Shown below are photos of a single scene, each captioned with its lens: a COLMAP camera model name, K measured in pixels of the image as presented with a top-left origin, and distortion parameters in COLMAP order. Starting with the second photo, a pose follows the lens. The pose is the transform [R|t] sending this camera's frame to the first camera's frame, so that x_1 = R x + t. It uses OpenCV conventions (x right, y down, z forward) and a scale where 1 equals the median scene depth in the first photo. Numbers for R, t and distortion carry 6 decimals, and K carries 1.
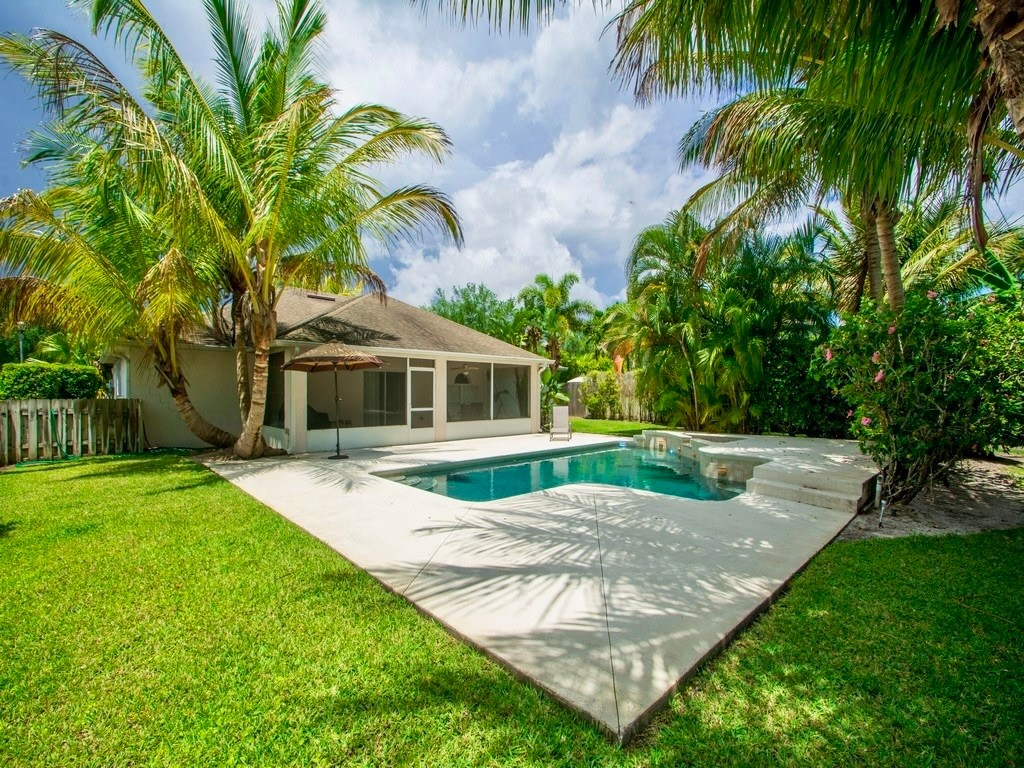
lens RADIAL K [[450.1, 0, 512.0], [0, 450.1, 384.0], [0, 0, 1]] dist [0.009826, -0.000445]
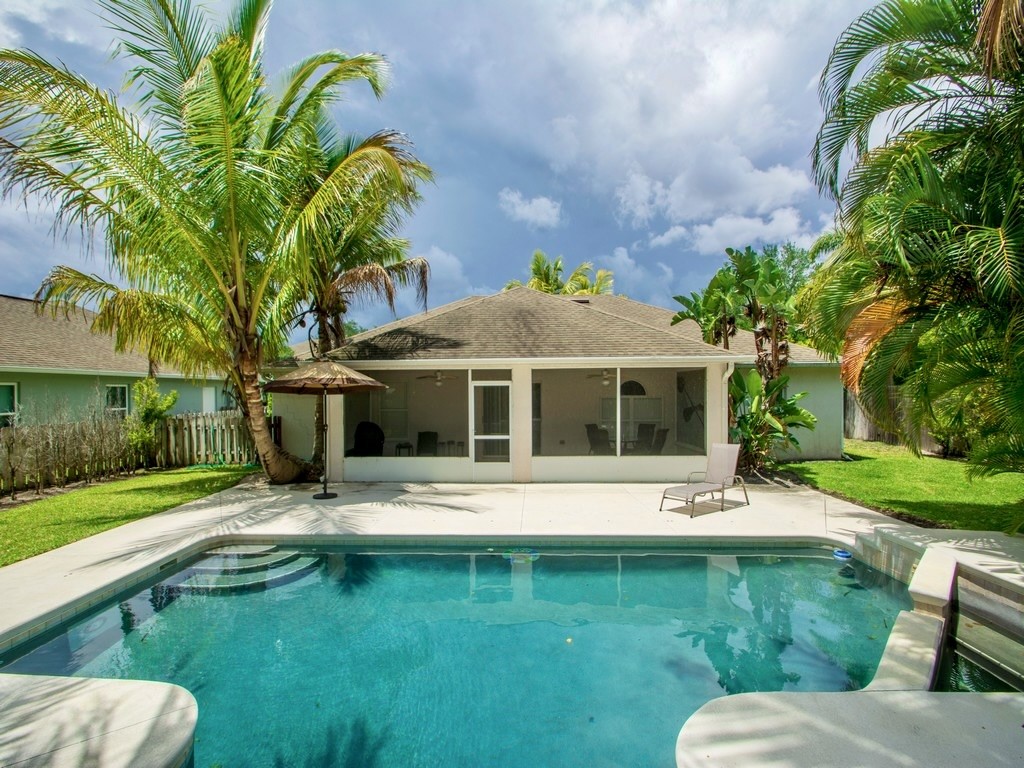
lens RADIAL K [[448.1, 0, 510.7], [0, 448.1, 391.1], [0, 0, 1]] dist [0.010777, -0.012243]
pose [[0.696314, -0.004890, -0.717721, 0.363649], [0.021987, 0.999653, 0.014521, -0.030709], [0.717401, -0.025892, 0.696179, 0.519527]]
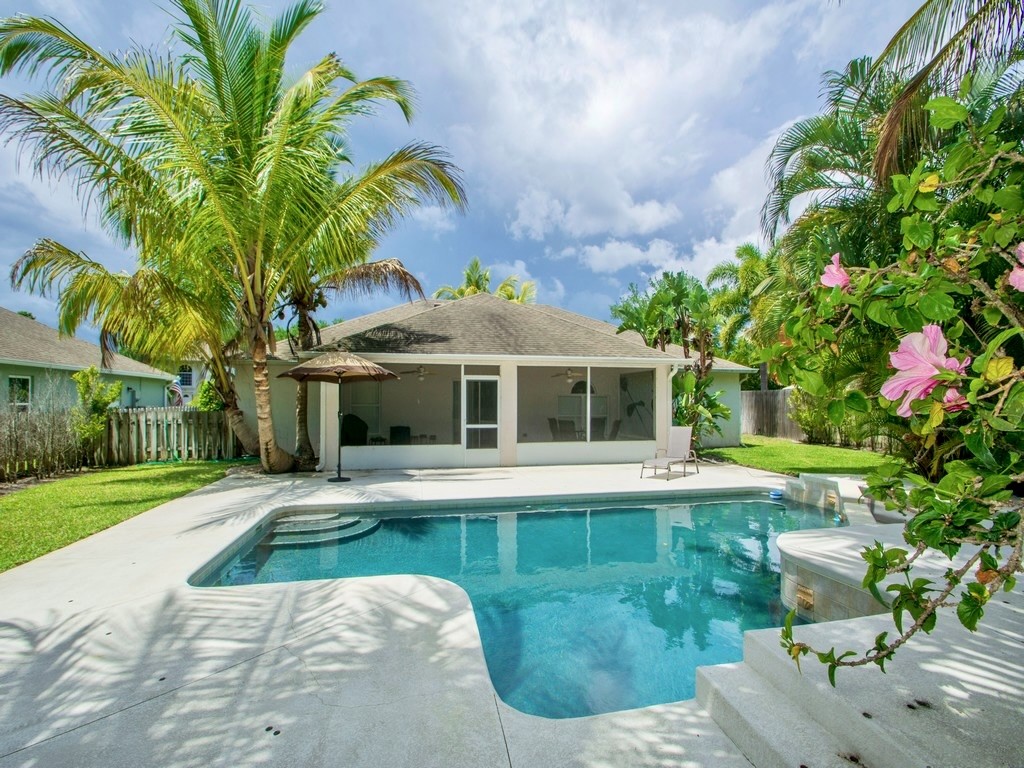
lens RADIAL K [[462.6, 0, 509.2], [0, 462.6, 392.6], [0, 0, 1]] dist [0.015886, -0.013862]
pose [[0.848339, -0.011146, -0.529337, 0.300204], [0.010450, 0.999936, -0.004307, -0.001003], [0.529351, -0.001877, 0.848401, 0.313376]]
